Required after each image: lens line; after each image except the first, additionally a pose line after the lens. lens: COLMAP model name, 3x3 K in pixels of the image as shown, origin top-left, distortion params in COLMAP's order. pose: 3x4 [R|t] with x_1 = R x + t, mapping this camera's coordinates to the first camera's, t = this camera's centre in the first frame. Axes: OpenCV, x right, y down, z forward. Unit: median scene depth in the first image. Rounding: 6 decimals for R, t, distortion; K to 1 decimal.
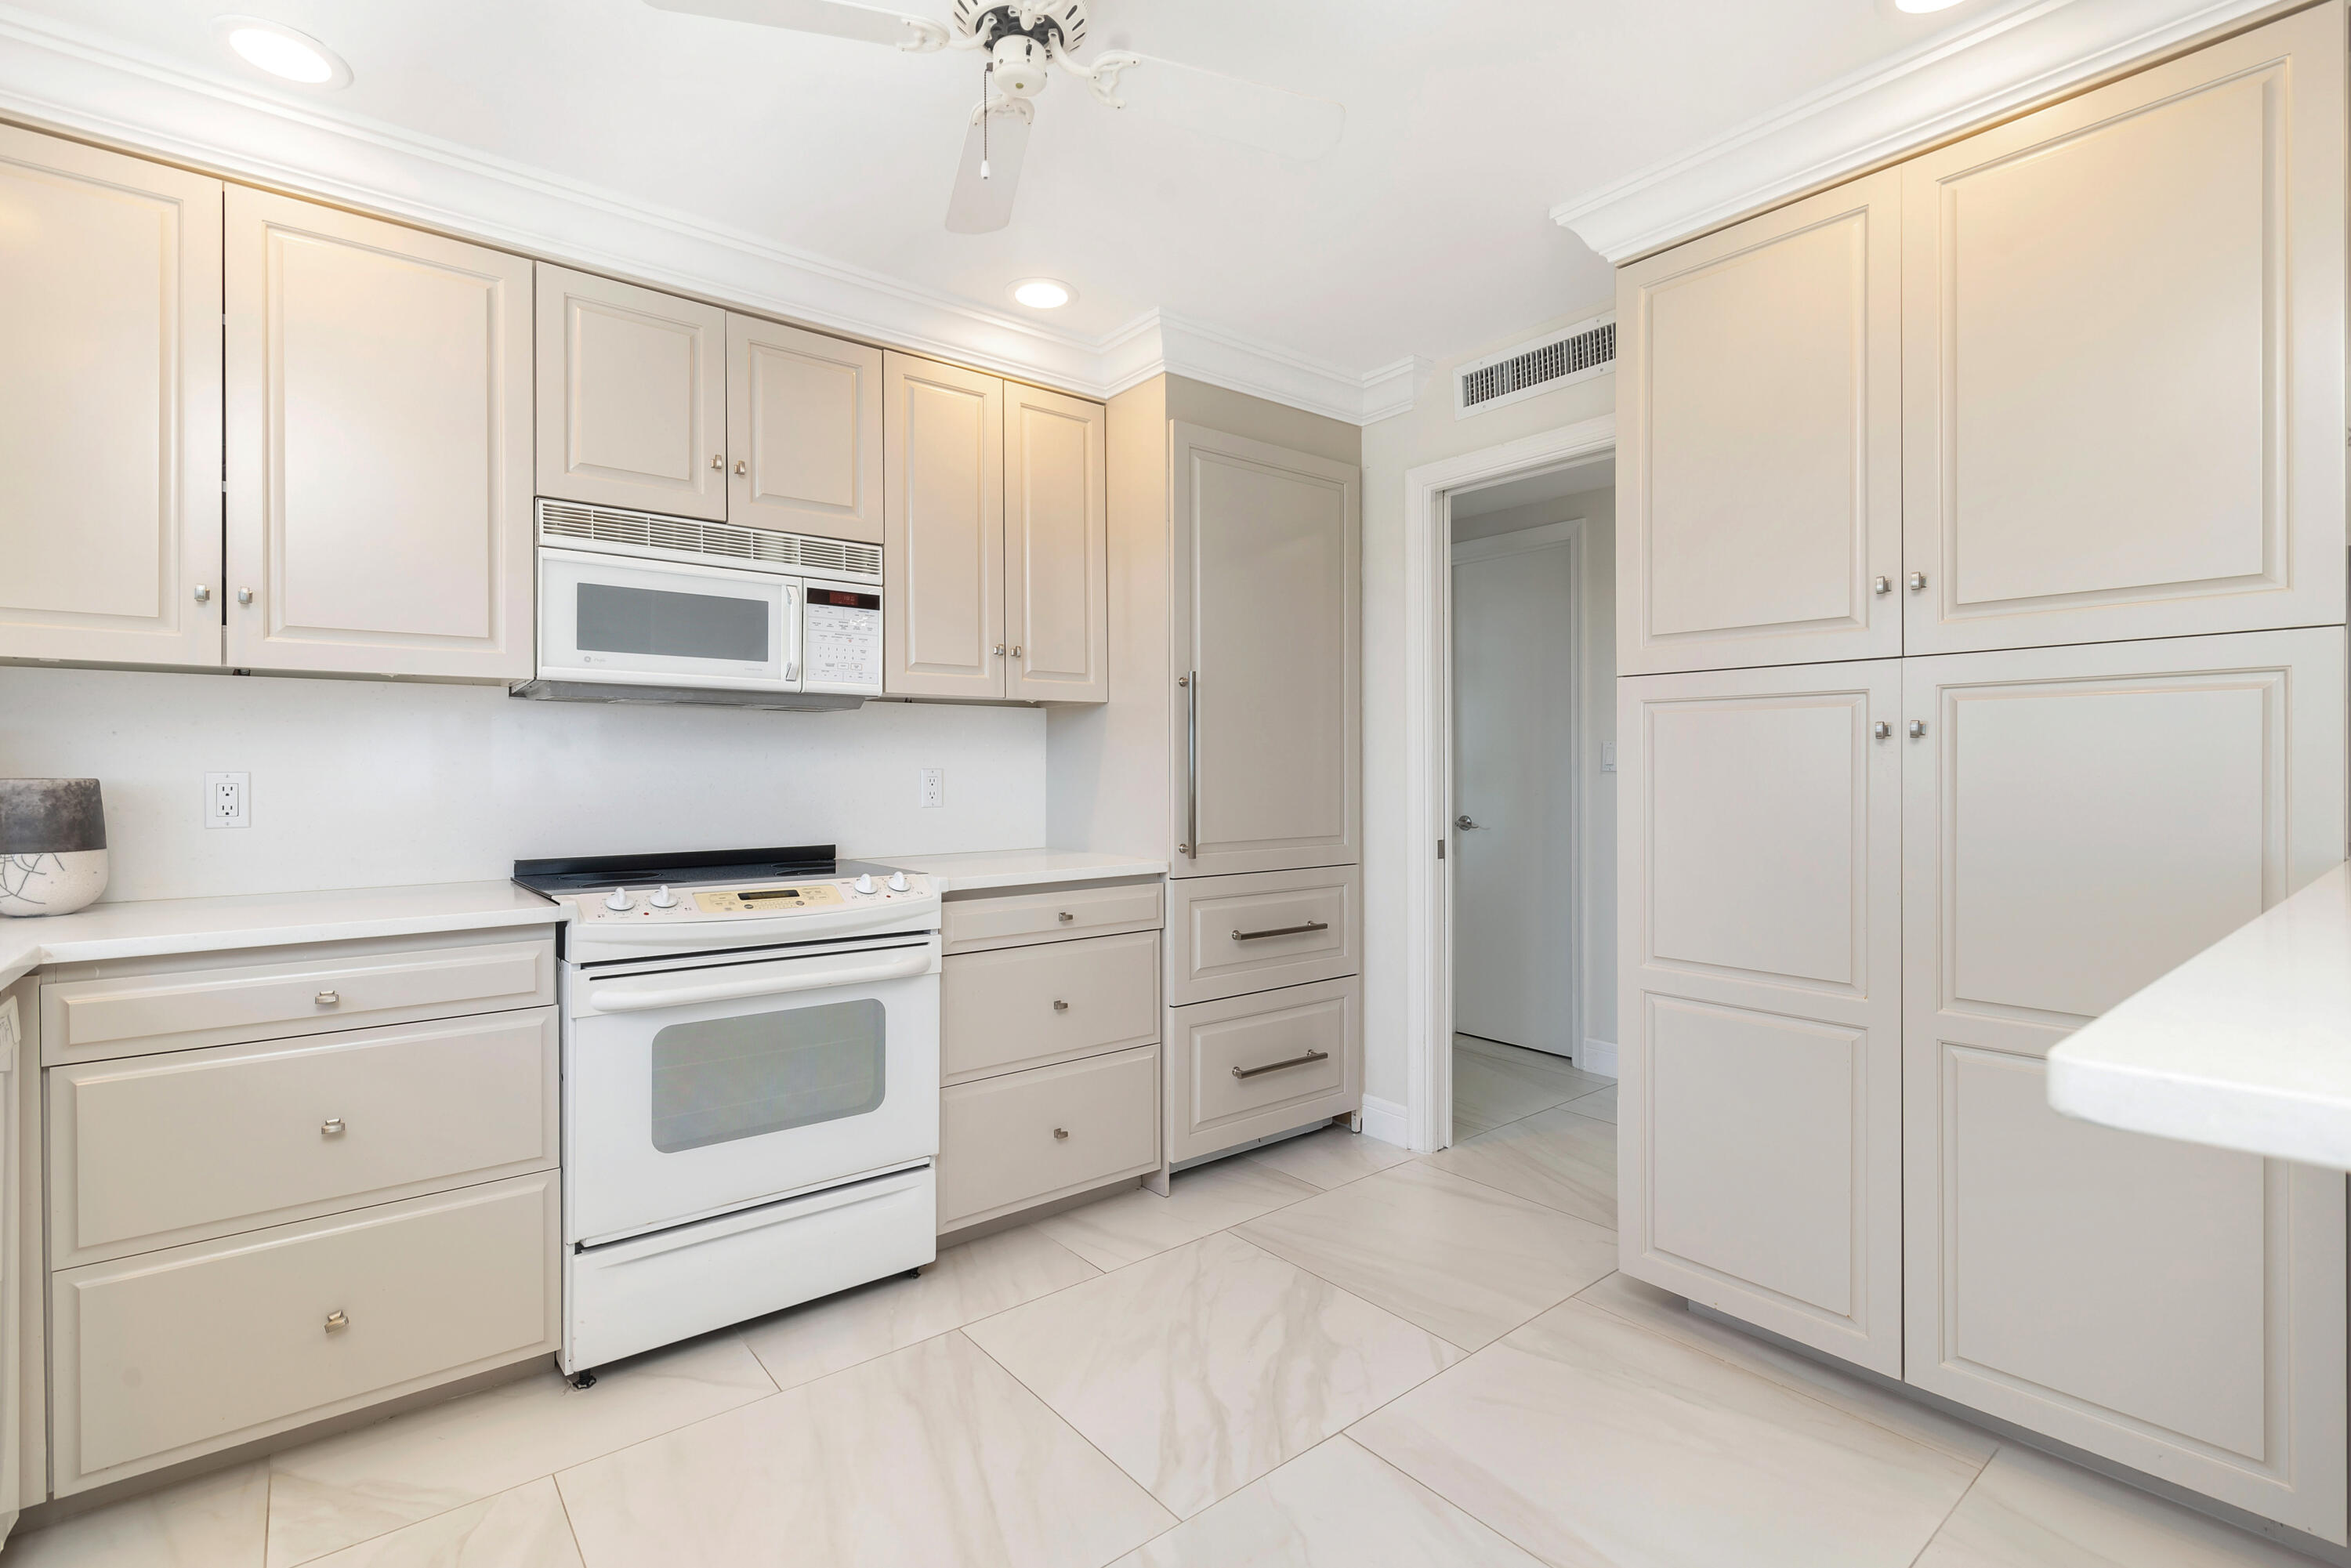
lens RADIAL K [[1080.4, 0, 1163.2], [0, 1080.4, 760.3], [0, 0, 1]] dist [0.001938, -0.000351]
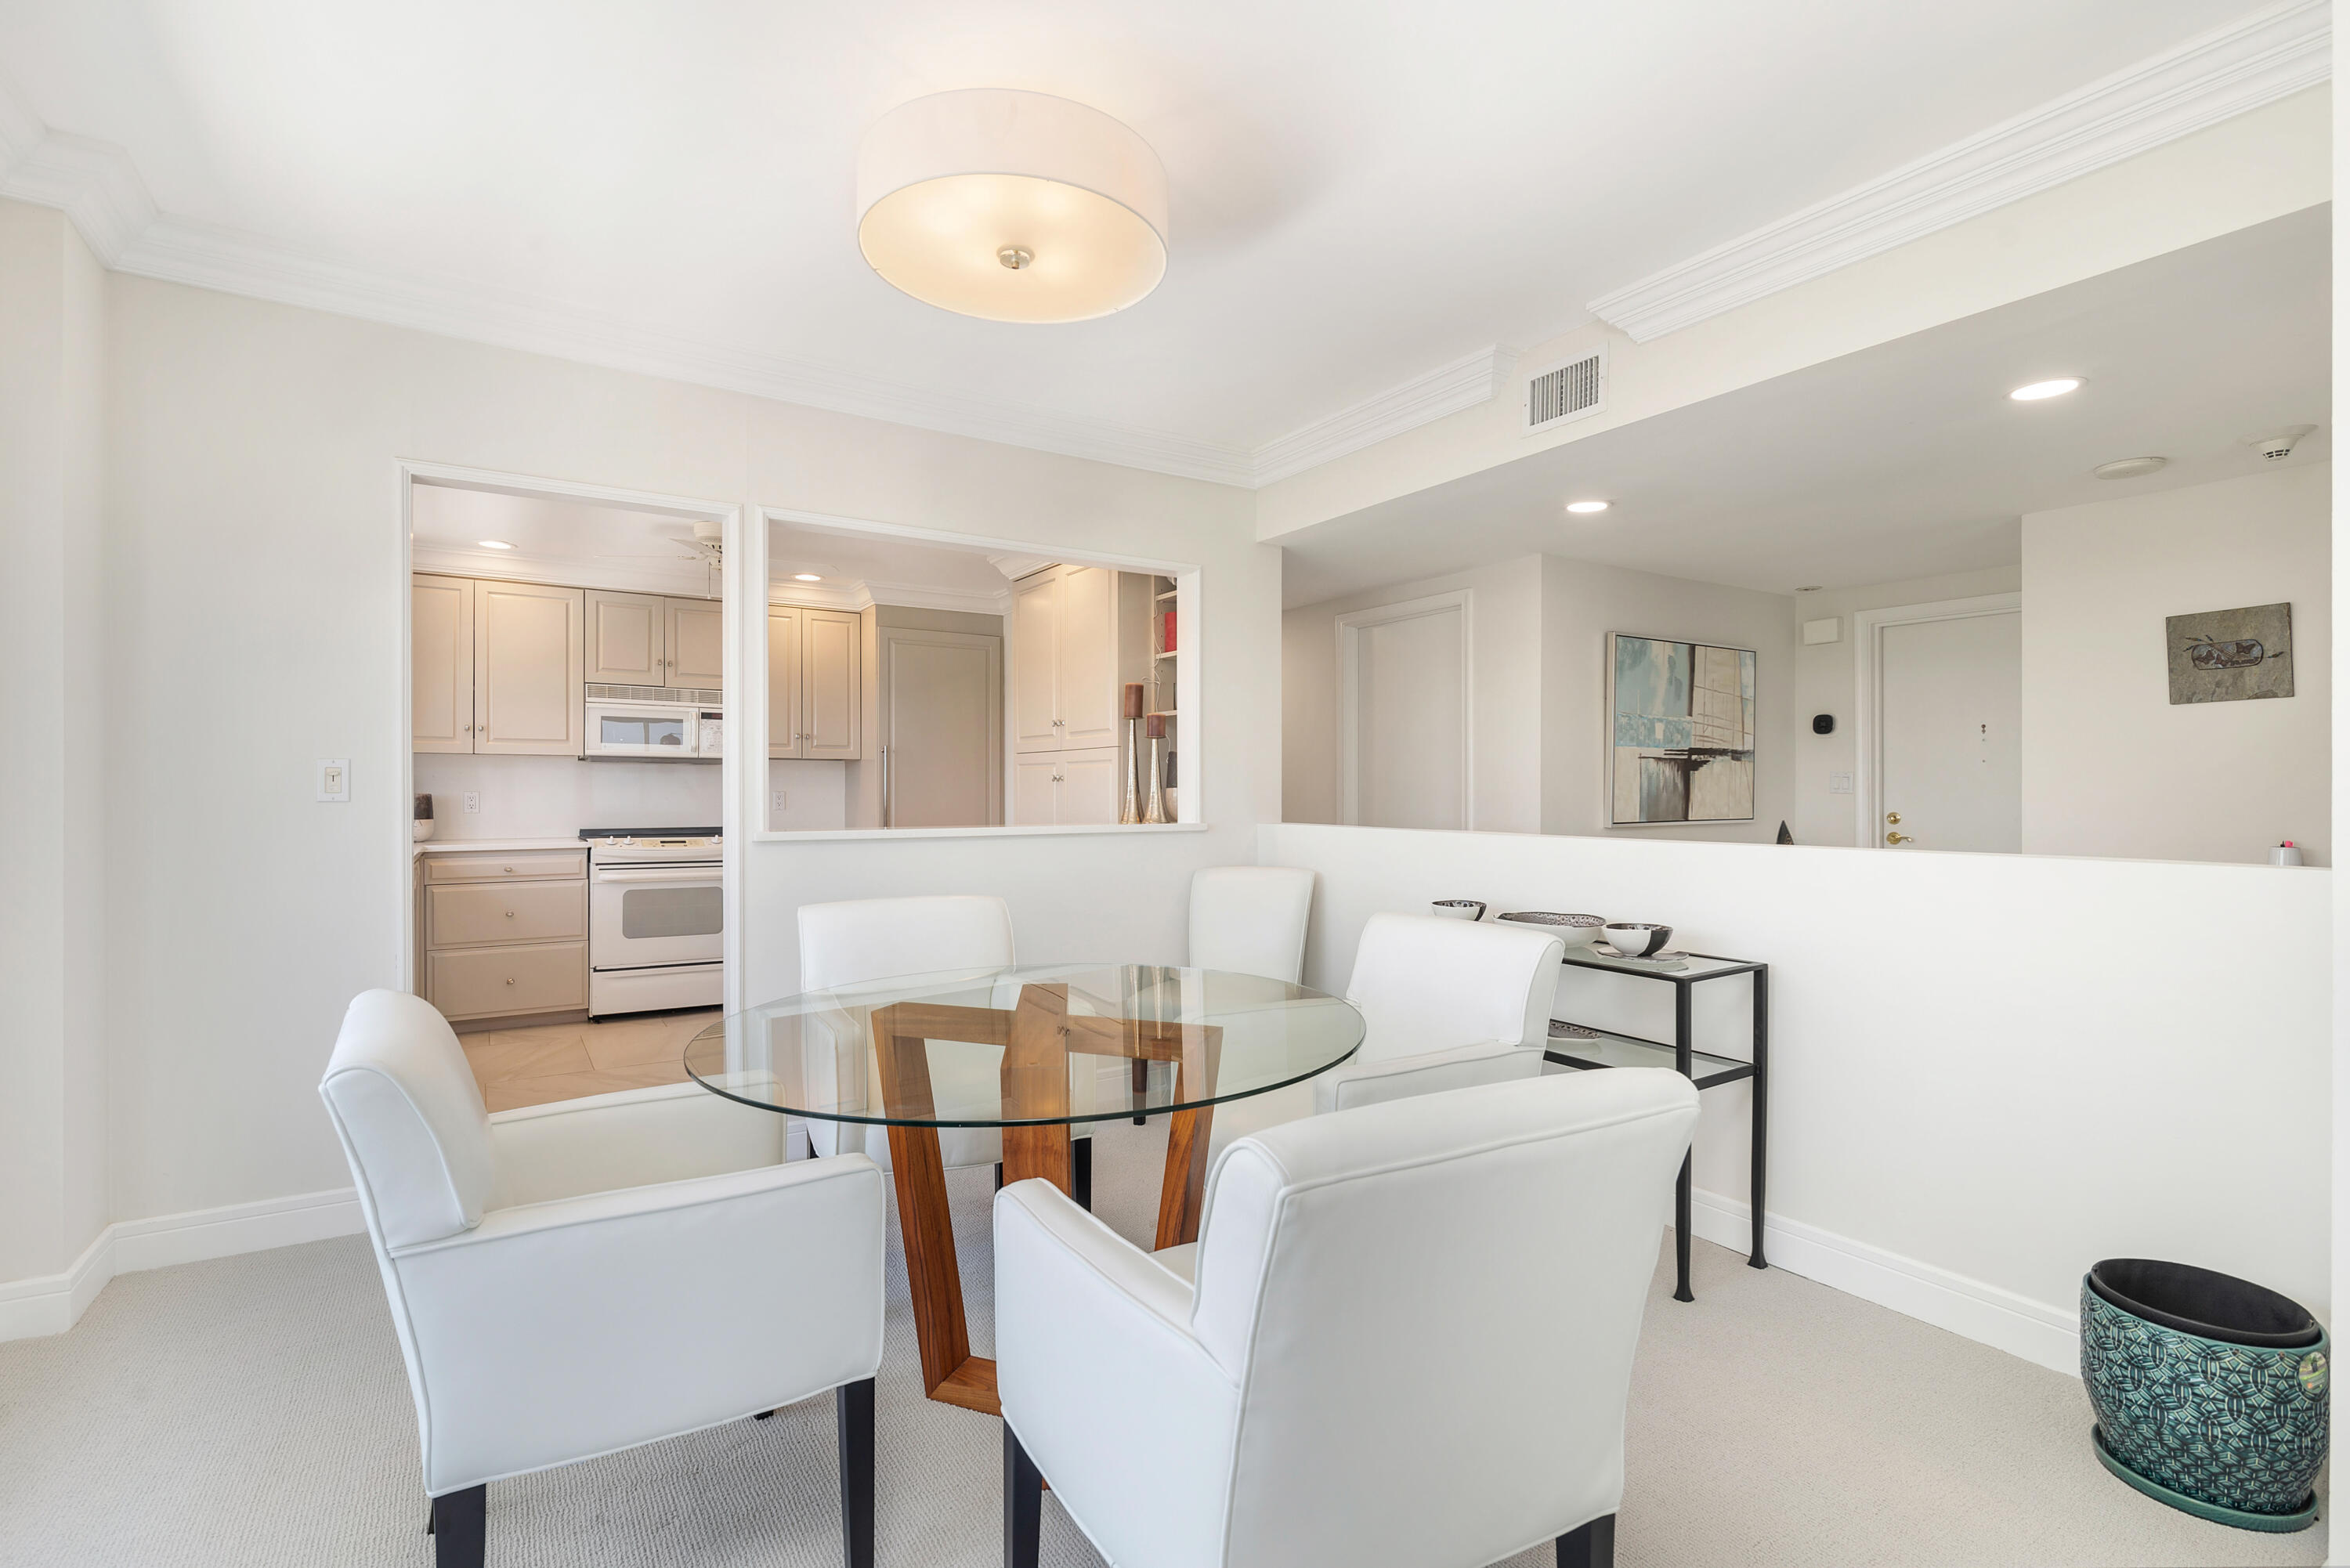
lens RADIAL K [[1100.0, 0, 1175.0], [0, 1100.0, 784.0], [0, 0, 1]] dist [-0.000454, -0.000631]
pose [[0.994451, 0.004024, -0.105121, 1.039100], [-0.003814, 0.999990, 0.002195, -0.018369], [0.105129, -0.001782, 0.994457, -1.379947]]
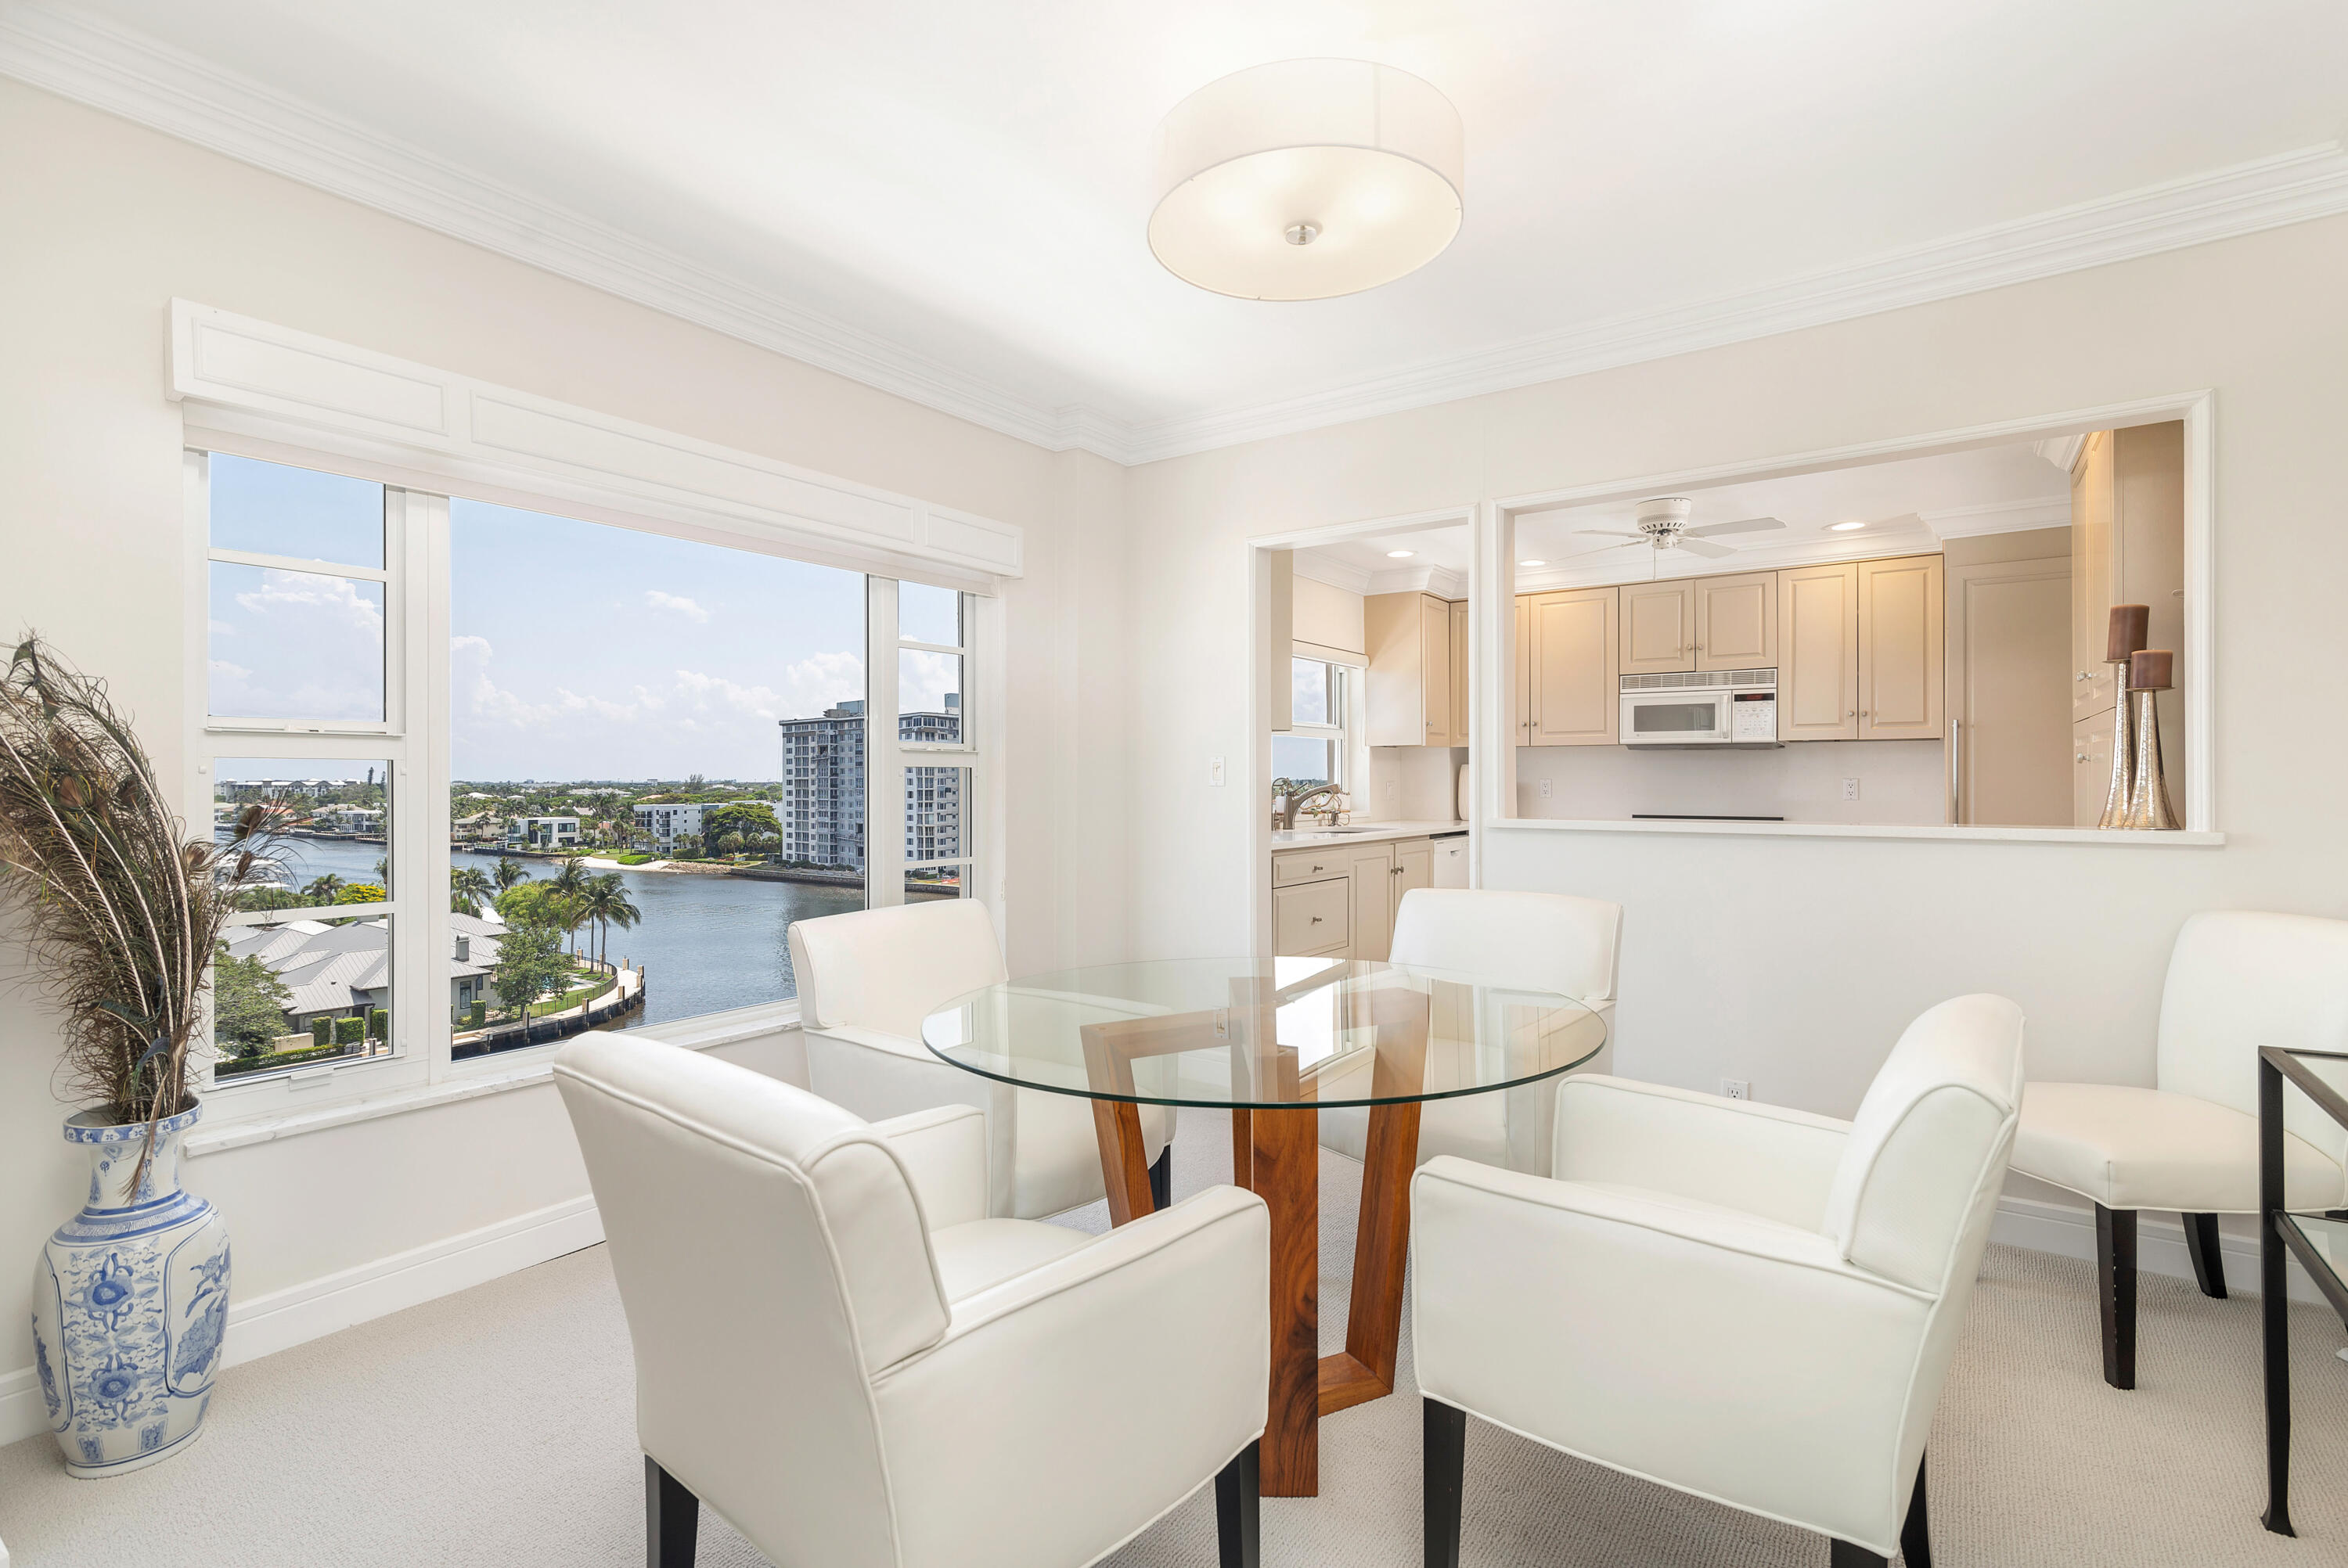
lens RADIAL K [[1067.2, 0, 1141.1], [0, 1067.2, 777.0], [0, 0, 1]] dist [0.001438, 0.000012]
pose [[0.260107, 0.003654, -0.965573, 1.636075], [0.008201, 0.999948, 0.005994, -0.017991], [0.965545, -0.009478, 0.260064, -0.814758]]
